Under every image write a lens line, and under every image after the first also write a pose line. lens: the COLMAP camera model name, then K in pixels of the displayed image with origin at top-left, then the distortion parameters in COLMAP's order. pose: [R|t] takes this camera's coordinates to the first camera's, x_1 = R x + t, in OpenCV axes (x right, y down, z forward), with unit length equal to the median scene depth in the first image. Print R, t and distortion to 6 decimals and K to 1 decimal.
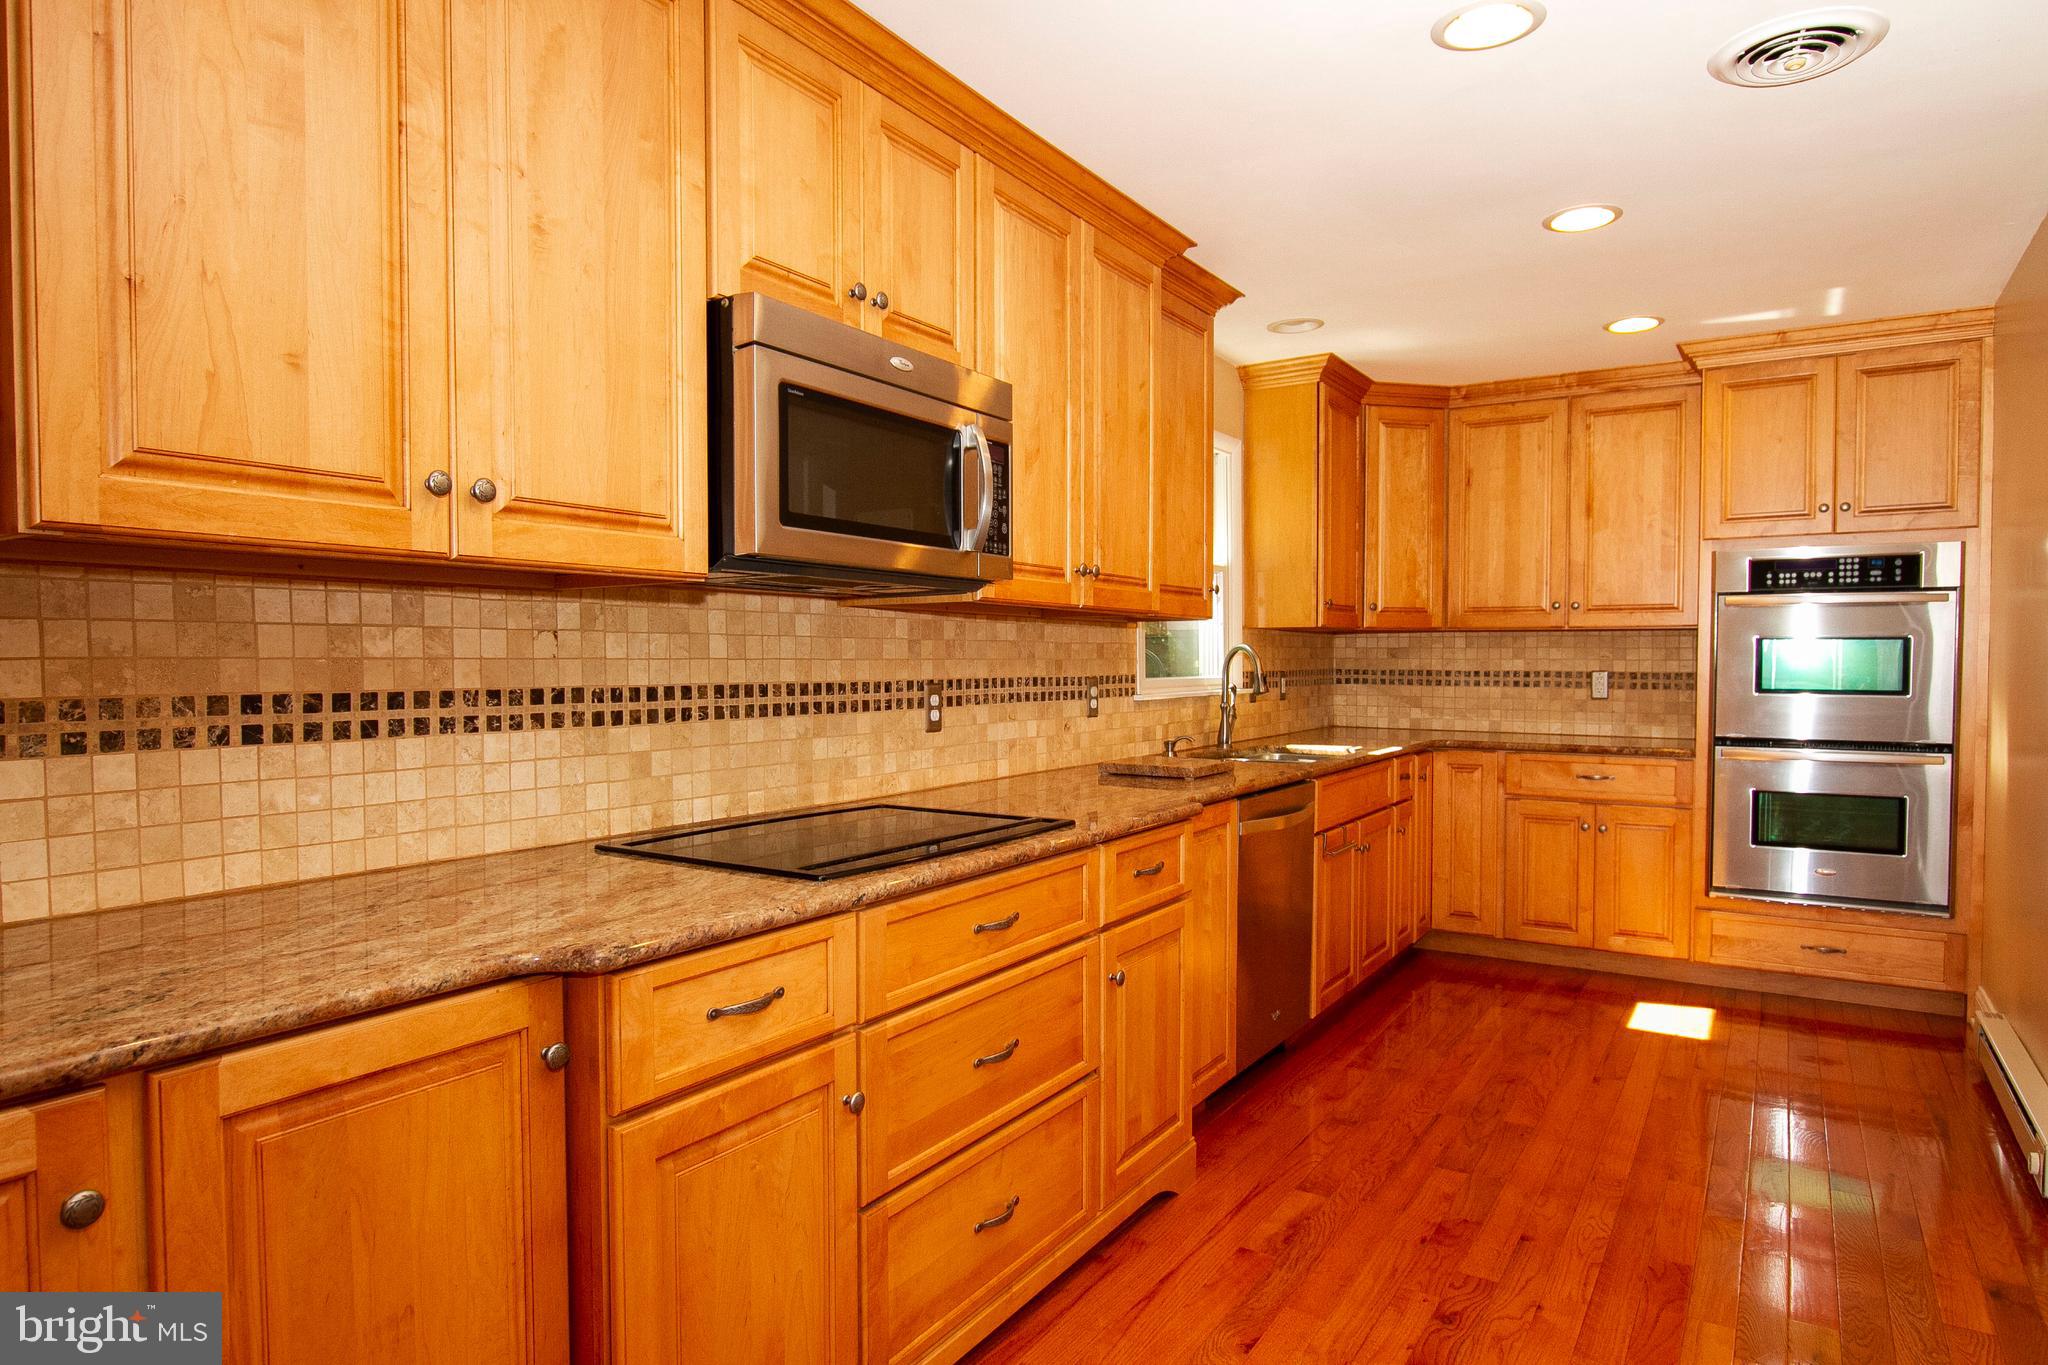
lens RADIAL K [[1215.3, 0, 1023.0], [0, 1215.3, 688.2], [0, 0, 1]] dist [-0.015313, 0.001642]
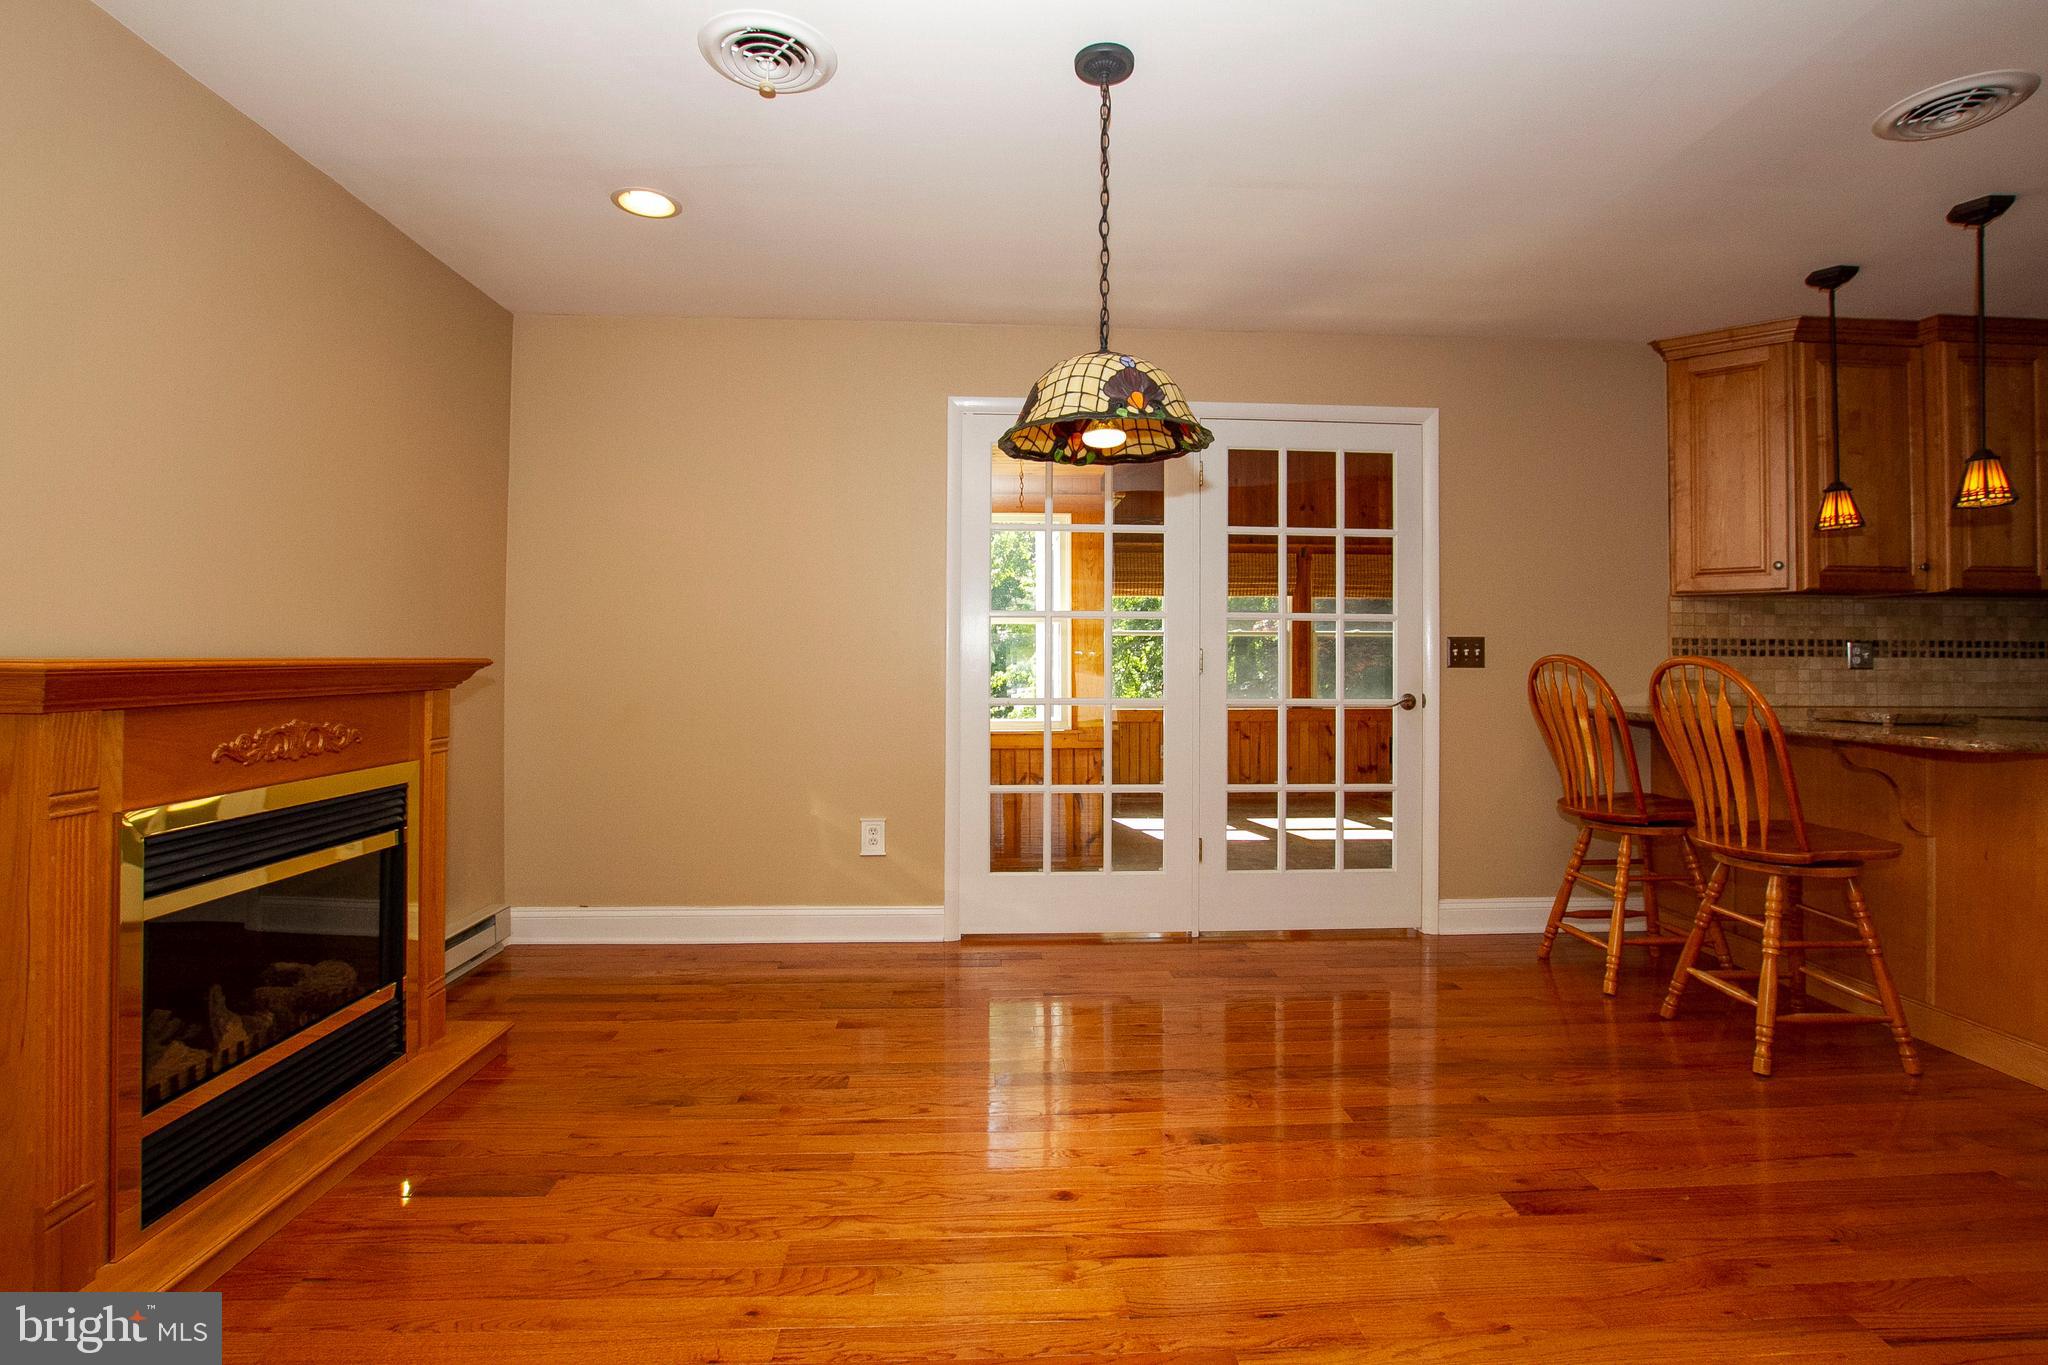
lens RADIAL K [[987.4, 0, 1042.7], [0, 987.4, 656.3], [0, 0, 1]] dist [-0.029701, 0.005679]
pose [[0.589122, -0.000412, -0.808044, -0.014218], [-0.023905, 0.999553, -0.017938, 0.074894], [0.807690, 0.029885, 0.588849, -1.169834]]
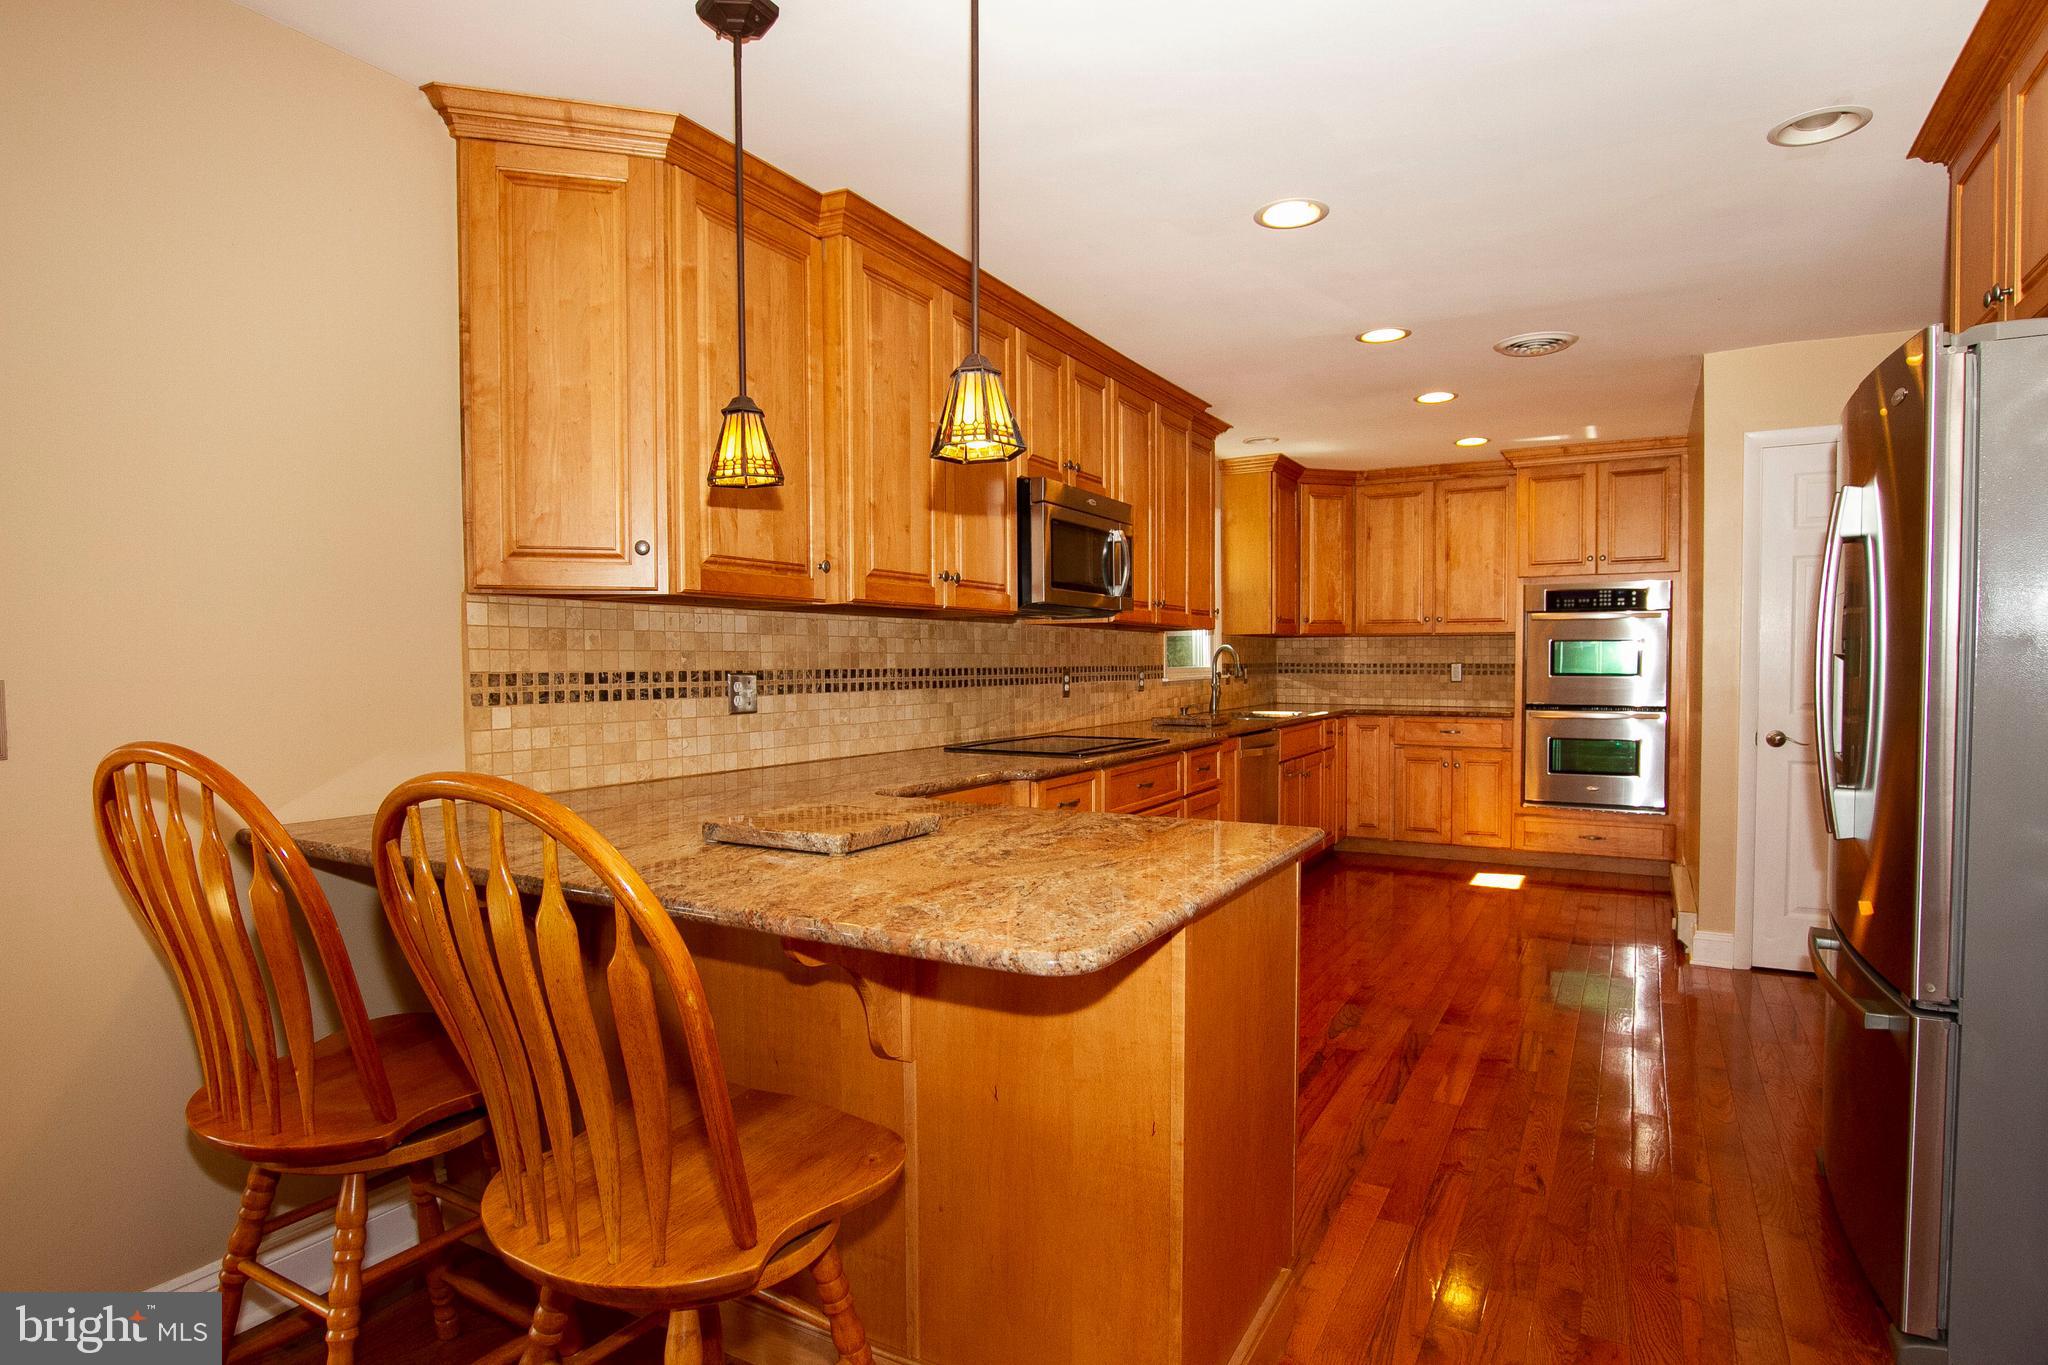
lens RADIAL K [[1125.3, 0, 1023.2], [0, 1125.3, 684.1], [0, 0, 1]] dist [-0.027530, 0.000148]
pose [[0.998256, -0.004373, 0.058875, -0.221089], [0.004496, 0.999988, -0.001963, 0.020159], [-0.058865, 0.002224, 0.998263, -0.558781]]
